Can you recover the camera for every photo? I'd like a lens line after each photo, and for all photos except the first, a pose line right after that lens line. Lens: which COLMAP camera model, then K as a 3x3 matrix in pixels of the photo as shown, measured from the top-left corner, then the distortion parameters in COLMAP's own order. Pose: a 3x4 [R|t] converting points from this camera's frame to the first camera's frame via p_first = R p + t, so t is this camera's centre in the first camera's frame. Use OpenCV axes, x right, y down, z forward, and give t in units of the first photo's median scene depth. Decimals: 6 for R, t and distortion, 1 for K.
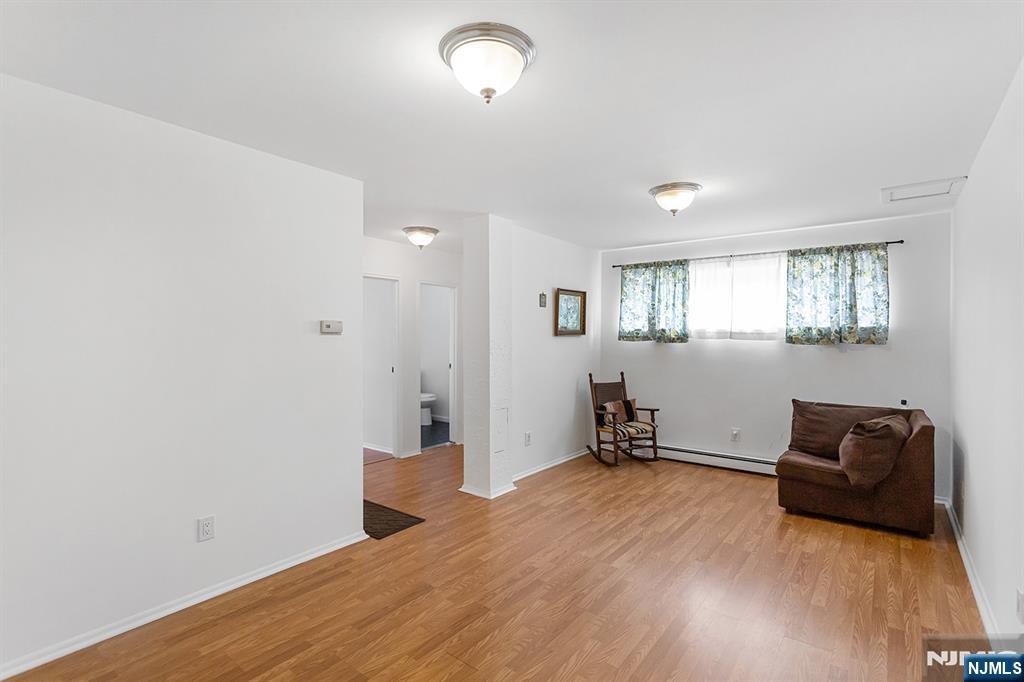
lens RADIAL K [[485.7, 0, 506.6], [0, 485.7, 346.8], [0, 0, 1]] dist [-0.003075, 0.000054]
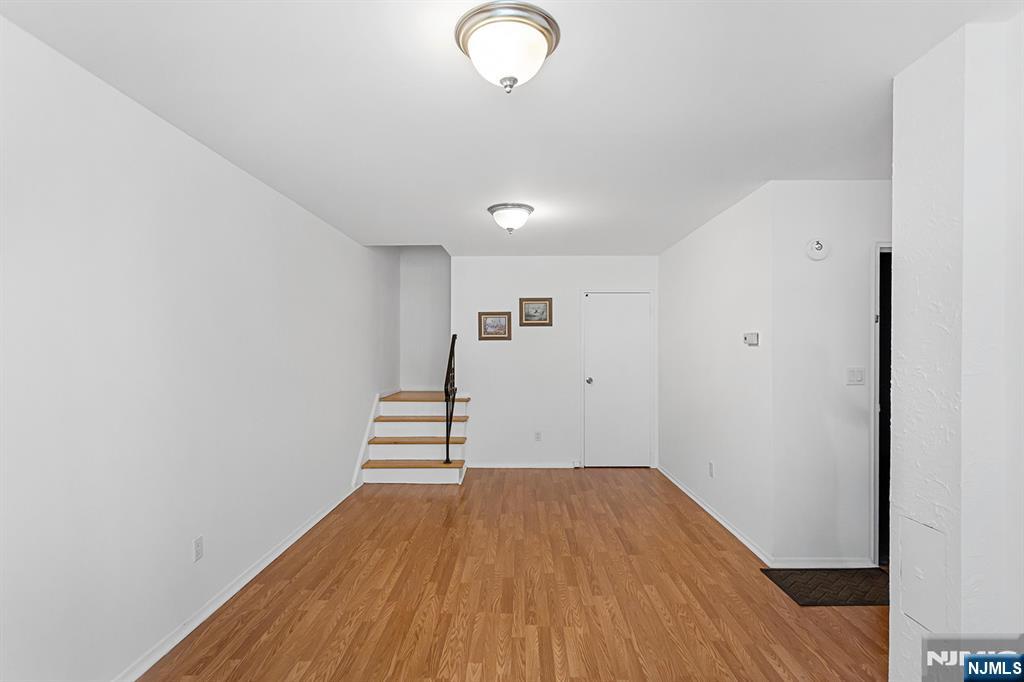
lens RADIAL K [[485.7, 0, 506.6], [0, 485.7, 346.8], [0, 0, 1]] dist [-0.003075, 0.000054]
pose [[-0.798194, -0.000062, -0.602400, 0.773002], [-0.012302, 0.999793, 0.016199, -0.033920], [0.602274, 0.020341, -0.798030, 1.668410]]
